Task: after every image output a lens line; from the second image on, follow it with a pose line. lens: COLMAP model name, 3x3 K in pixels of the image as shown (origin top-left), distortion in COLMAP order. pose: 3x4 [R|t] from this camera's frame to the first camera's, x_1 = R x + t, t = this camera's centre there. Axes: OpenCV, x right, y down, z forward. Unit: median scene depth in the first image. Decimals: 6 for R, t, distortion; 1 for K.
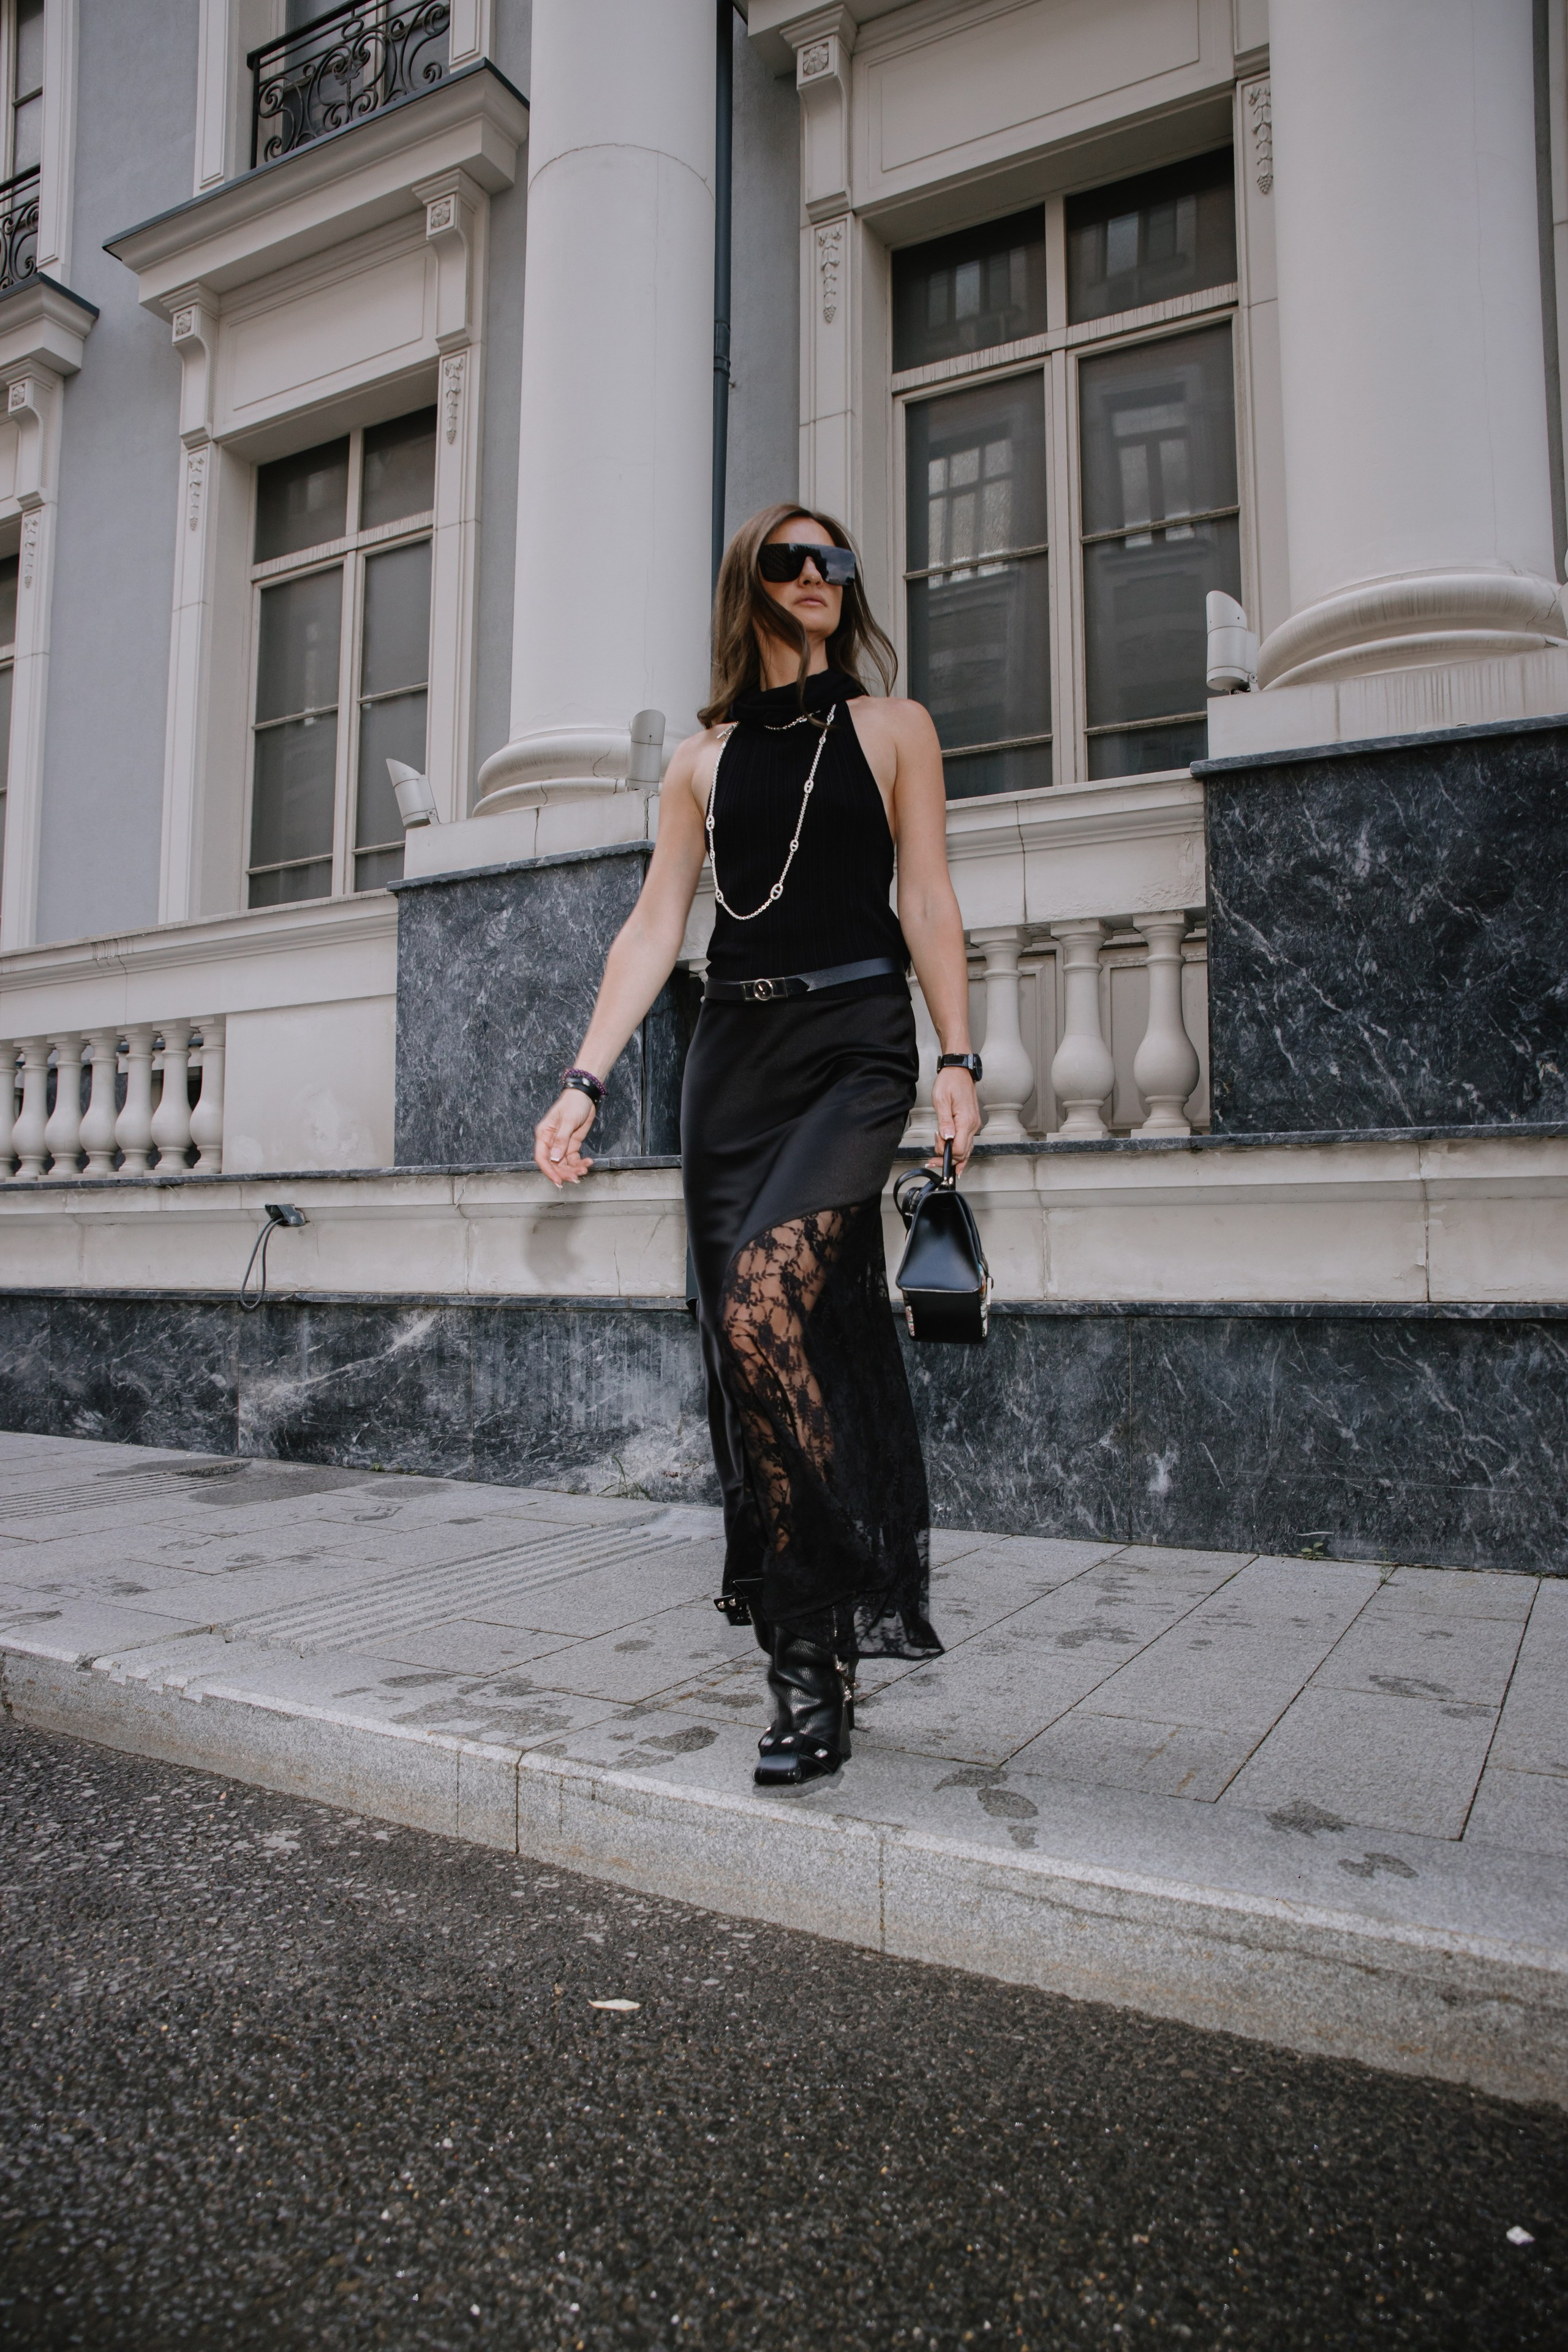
lens RADIAL K [[1594.7, 0, 777.5], [0, 1594.7, 1177.7], [0, 0, 1]] dist [-0.134370, 0.098753]
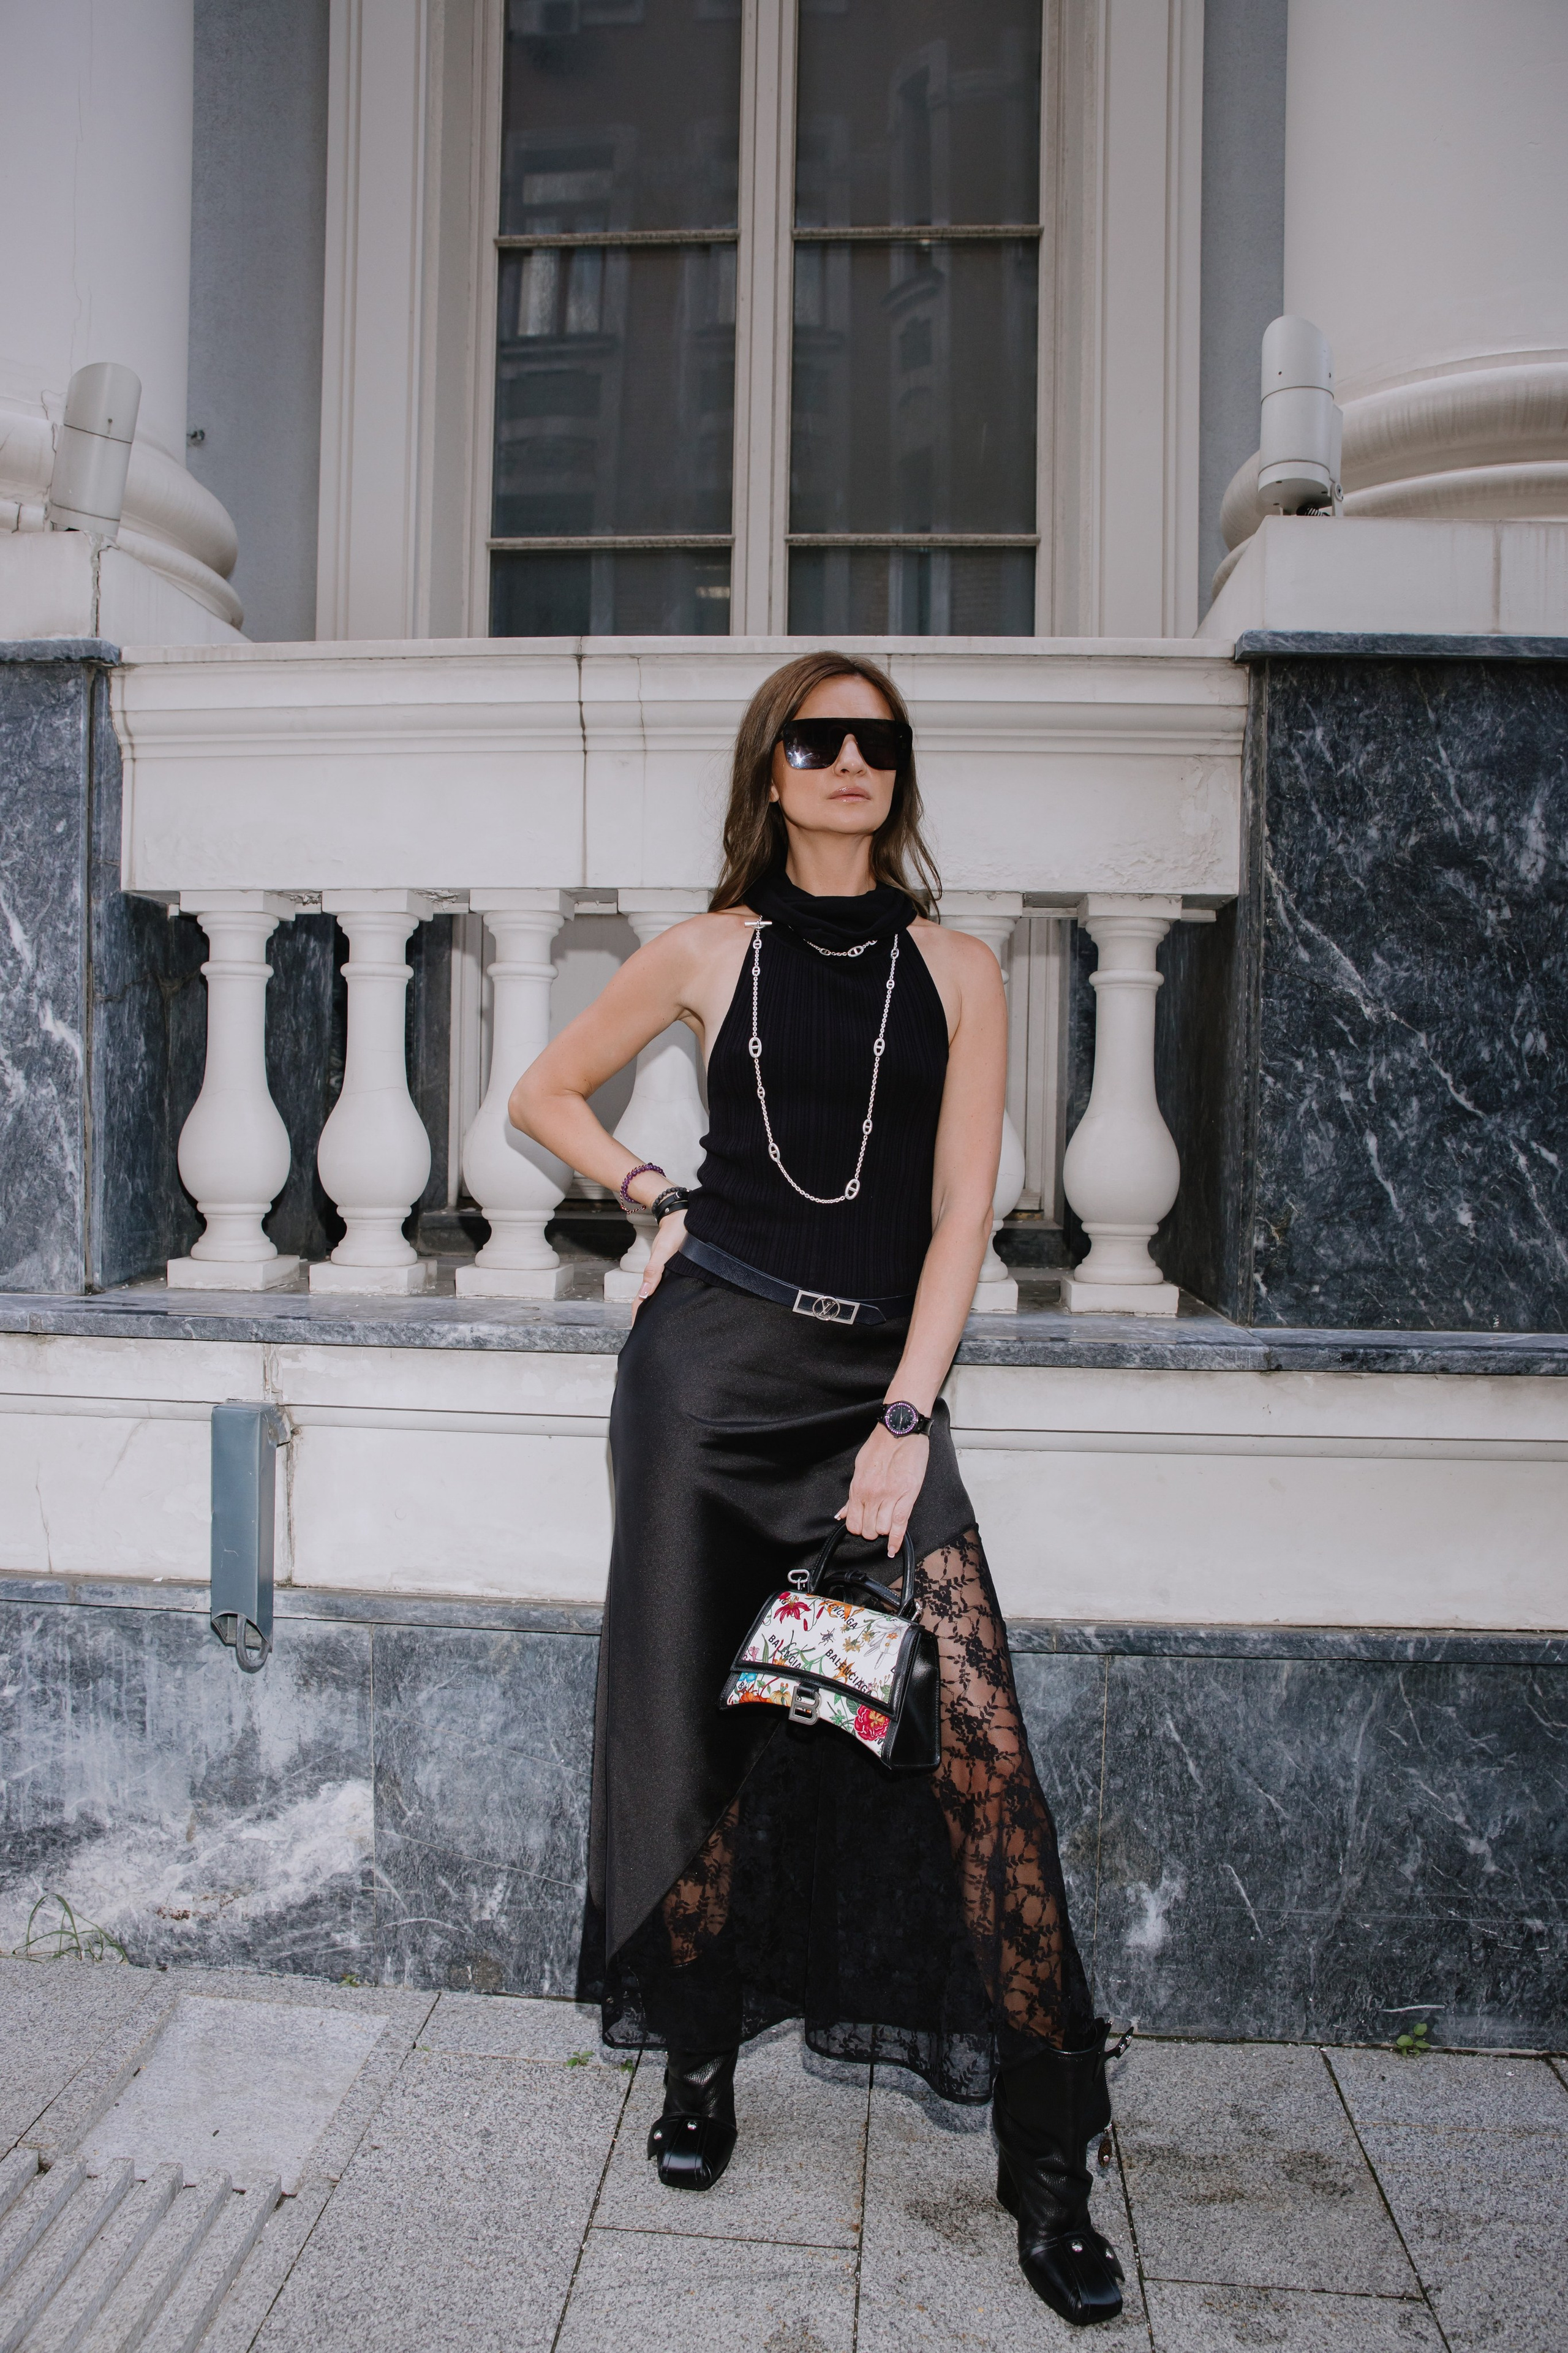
lens RADIAL K [[1628.8, 0, 774.9], [0, 1628.8, 1182.0], [0, 0, 1]] dist [-0.131986, 0.092844]
pose [[0.912802, -0.003314, 0.408389, -0.112544], [-0.039521, 0.994557, 0.096404, -0.125171], [-0.406486, -0.104138, 0.907703, 0.561932]]
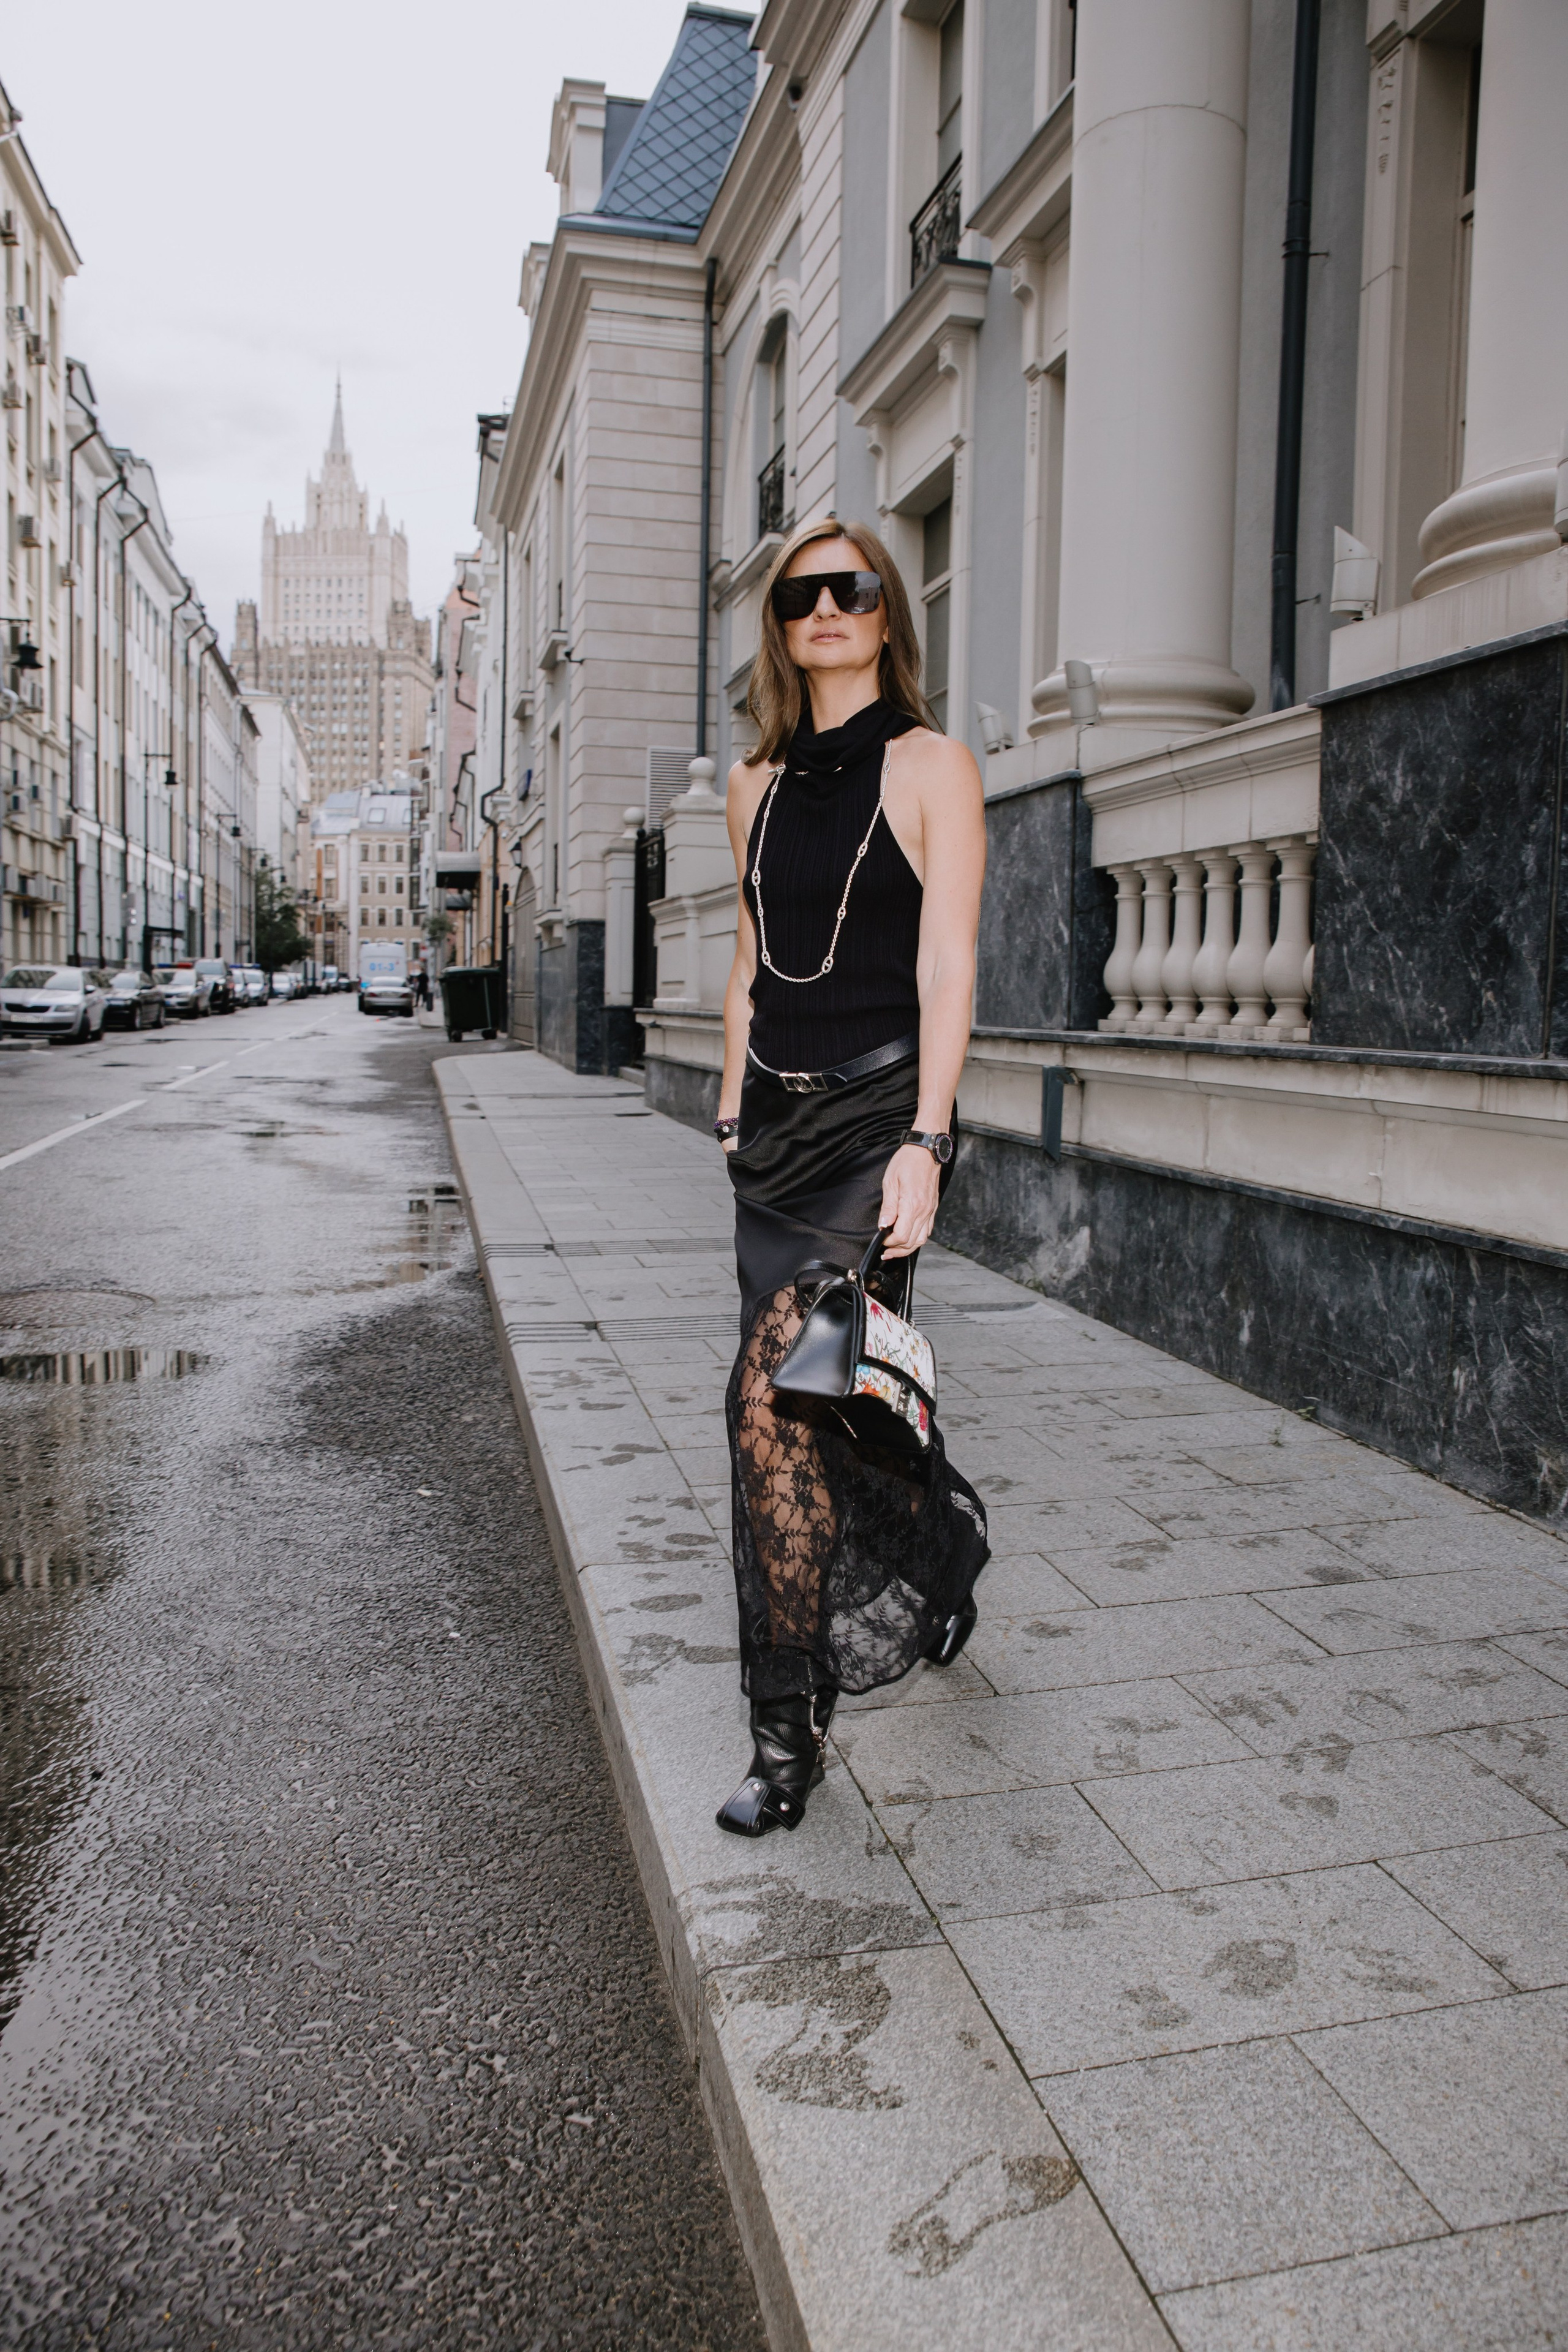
lens RADIAL K [[1666.8, 0, 787.4], [0, 1666.8, 1175.7], [0, 0, 1]] dist [-0.132595, 0.095391]
pose [[0.674922, 0.087387, -0.732696, 0.902999], [0.026019, 0.989527, 0.141986, -0.108652], [0.737430, -0.114894, 0.665580, -0.062174]]
